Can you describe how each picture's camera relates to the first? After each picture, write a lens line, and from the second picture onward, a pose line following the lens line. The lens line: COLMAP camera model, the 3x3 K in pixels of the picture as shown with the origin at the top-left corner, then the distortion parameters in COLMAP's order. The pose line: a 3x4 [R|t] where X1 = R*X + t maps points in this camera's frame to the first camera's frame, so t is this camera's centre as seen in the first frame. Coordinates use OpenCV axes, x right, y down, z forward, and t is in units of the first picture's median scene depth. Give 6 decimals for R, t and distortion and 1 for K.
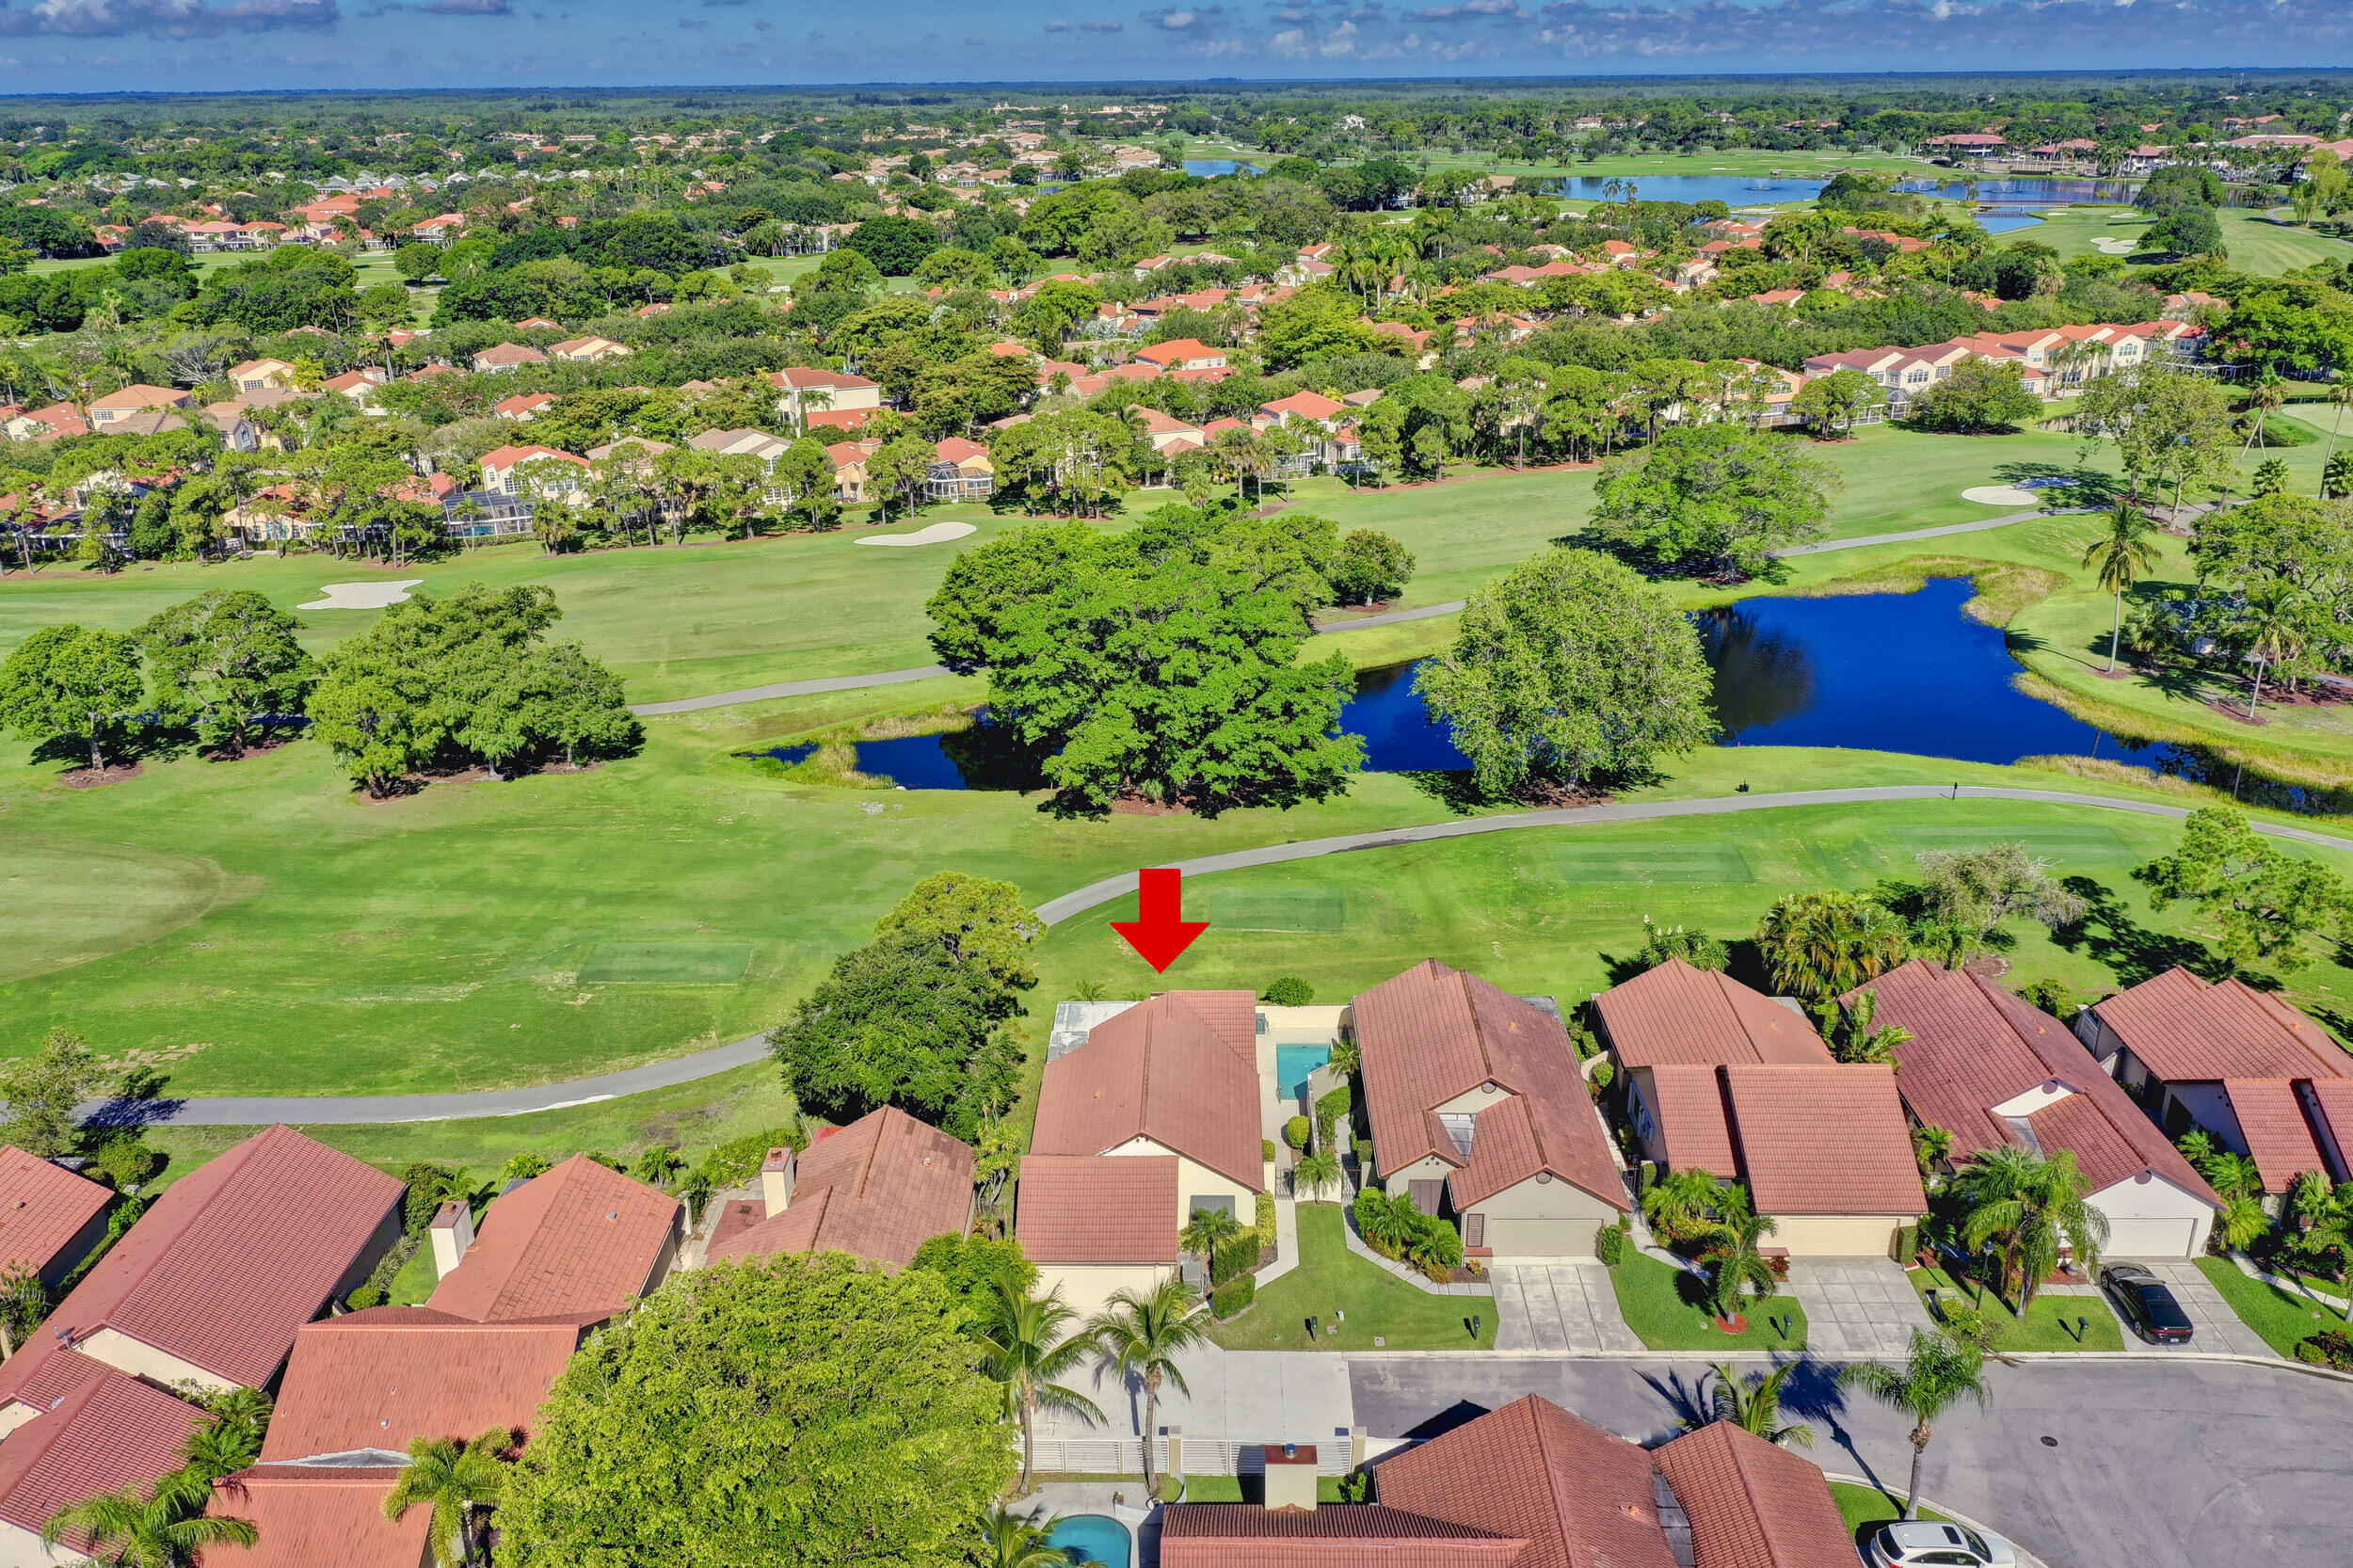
lens RADIAL K [[1908.5, 0, 1196.3], [0, 1908.5, 757.1], [0, 0, 1]] dist [-0.015924, 0.020571]
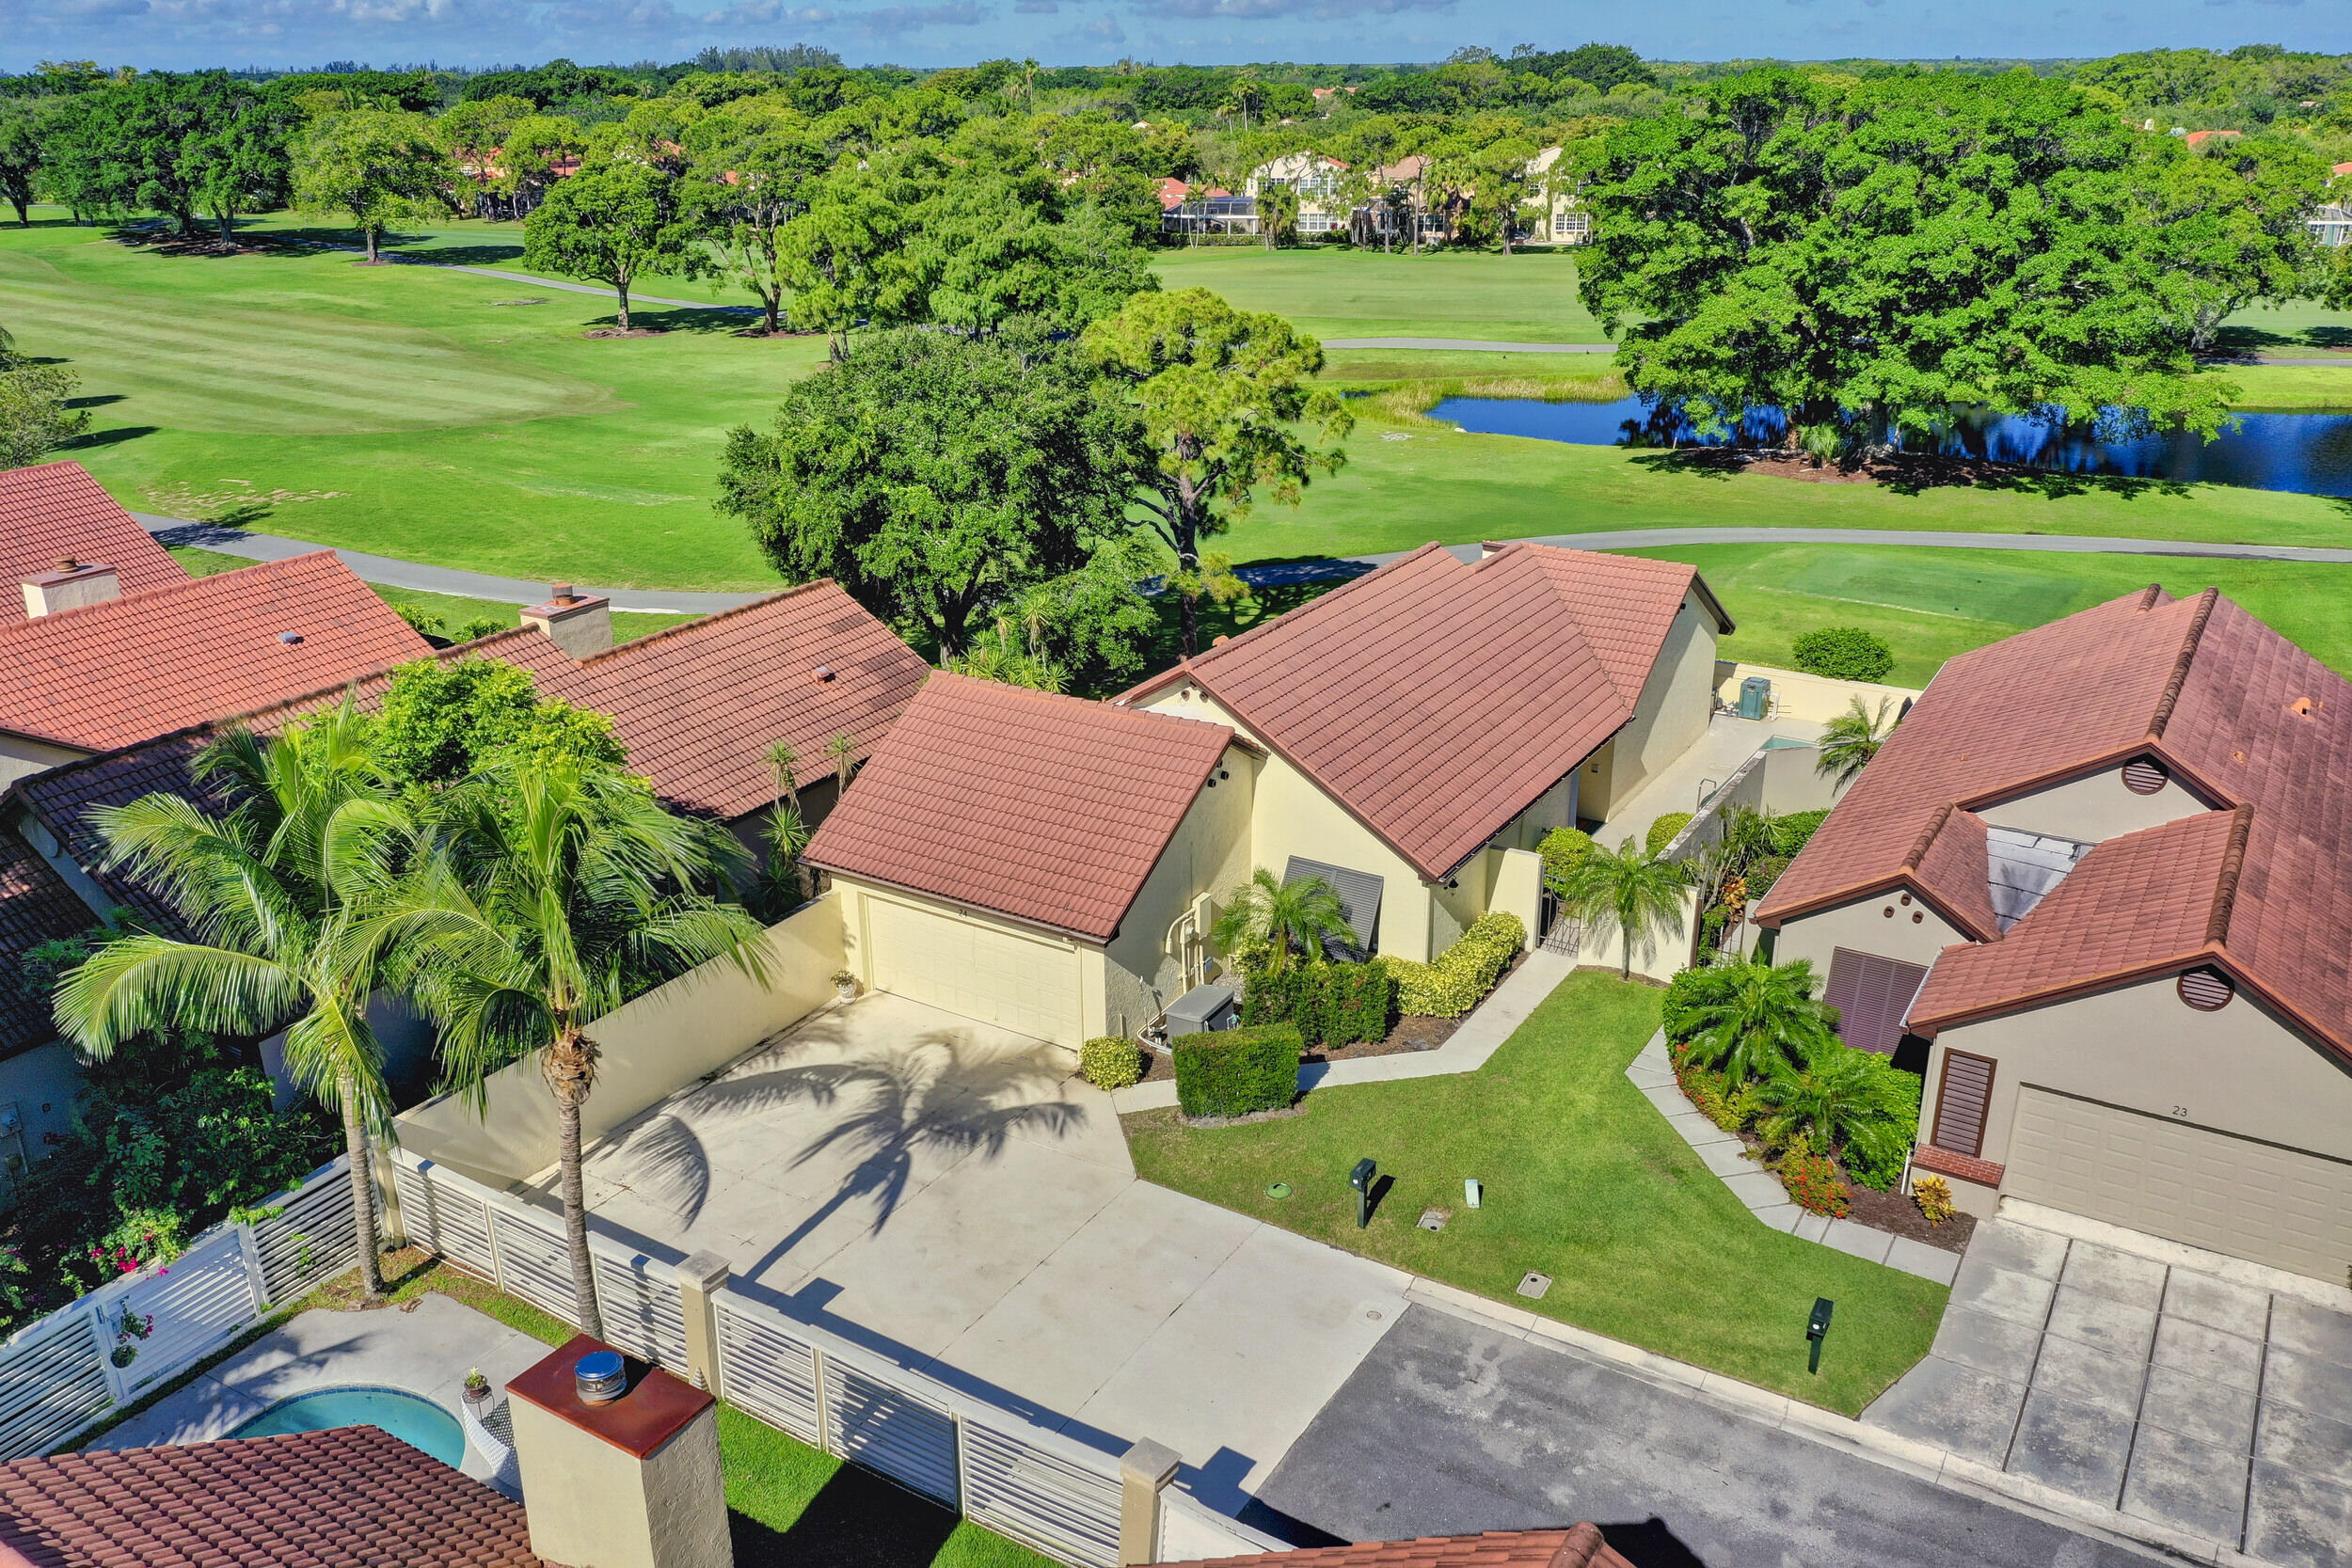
lens RADIAL K [[1907.6, 0, 1155.6], [0, 1907.6, 790.4], [0, 0, 1]] dist [-0.015924, 0.020571]
pose [[0.851749, 0.189399, -0.488521, 0.112571], [-0.179677, 0.981426, 0.067226, 0.122292], [0.492179, 0.030517, 0.869959, 0.390190]]
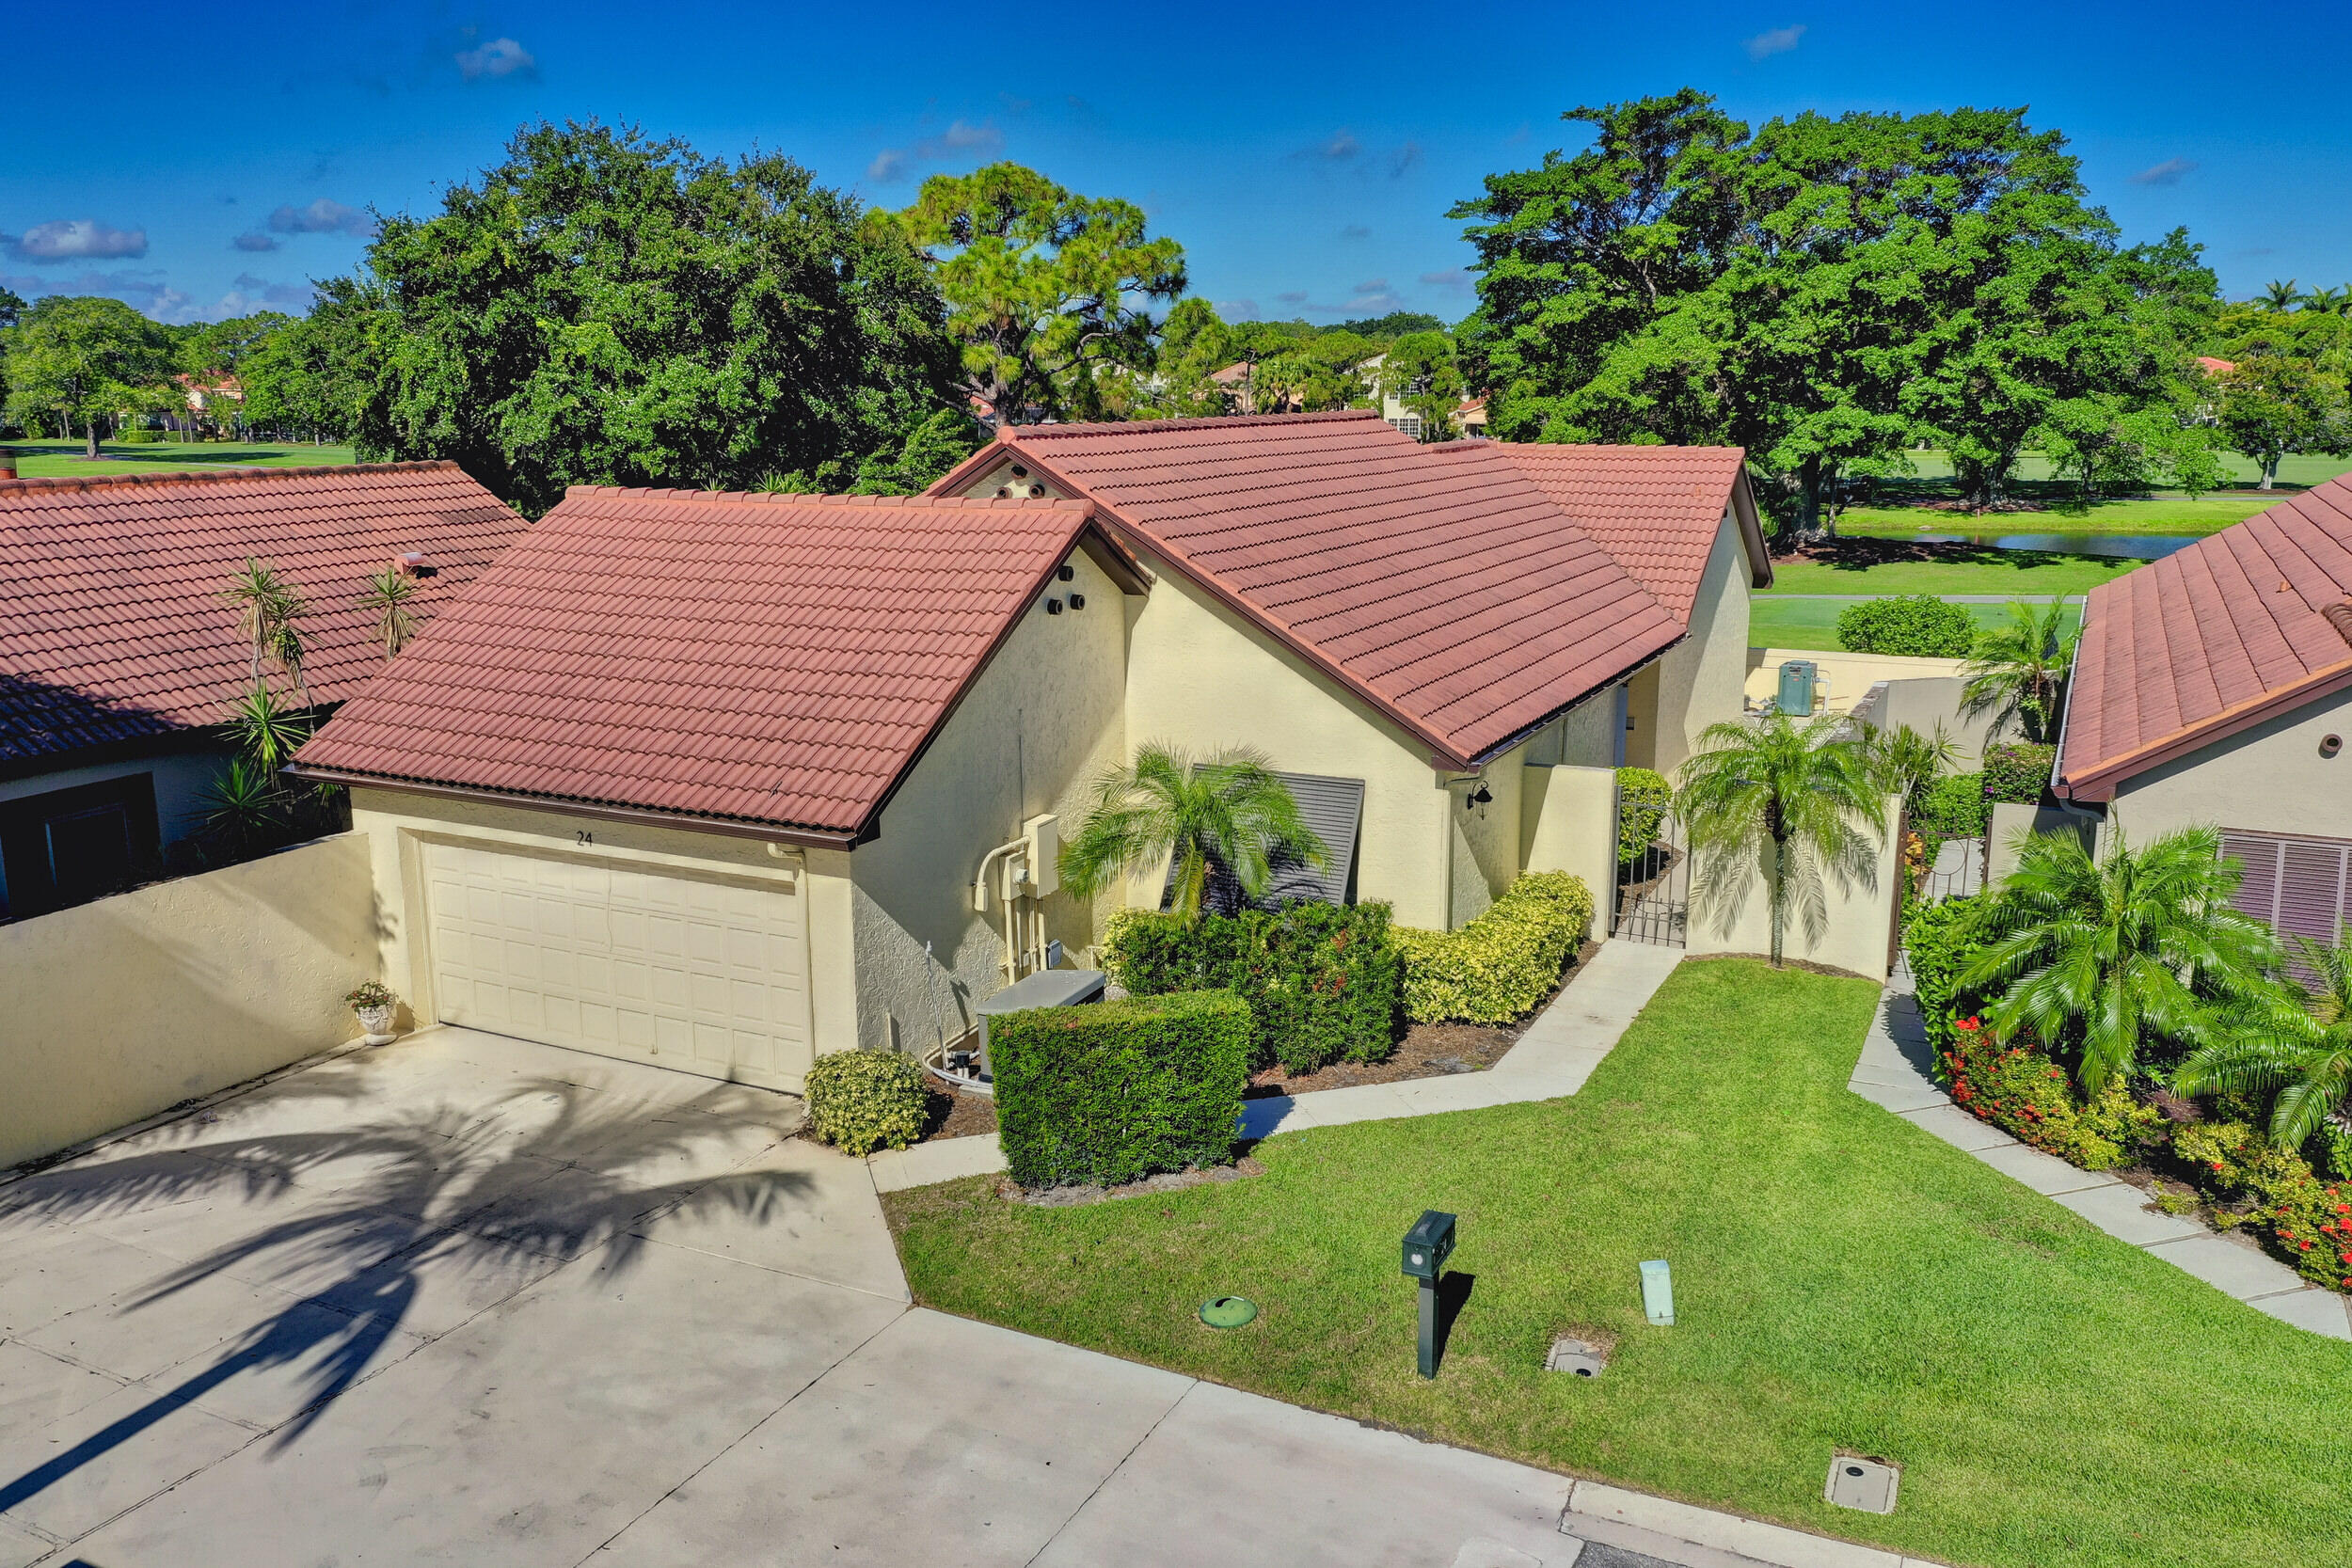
lens RADIAL K [[1907.6, 0, 1168.1], [0, 1907.6, 790.9], [0, 0, 1]] dist [-0.015924, 0.020571]
pose [[0.899778, 0.099567, -0.424836, 0.062091], [-0.155633, 0.982813, -0.099285, 0.163979], [0.407649, 0.155453, 0.899809, 0.496292]]
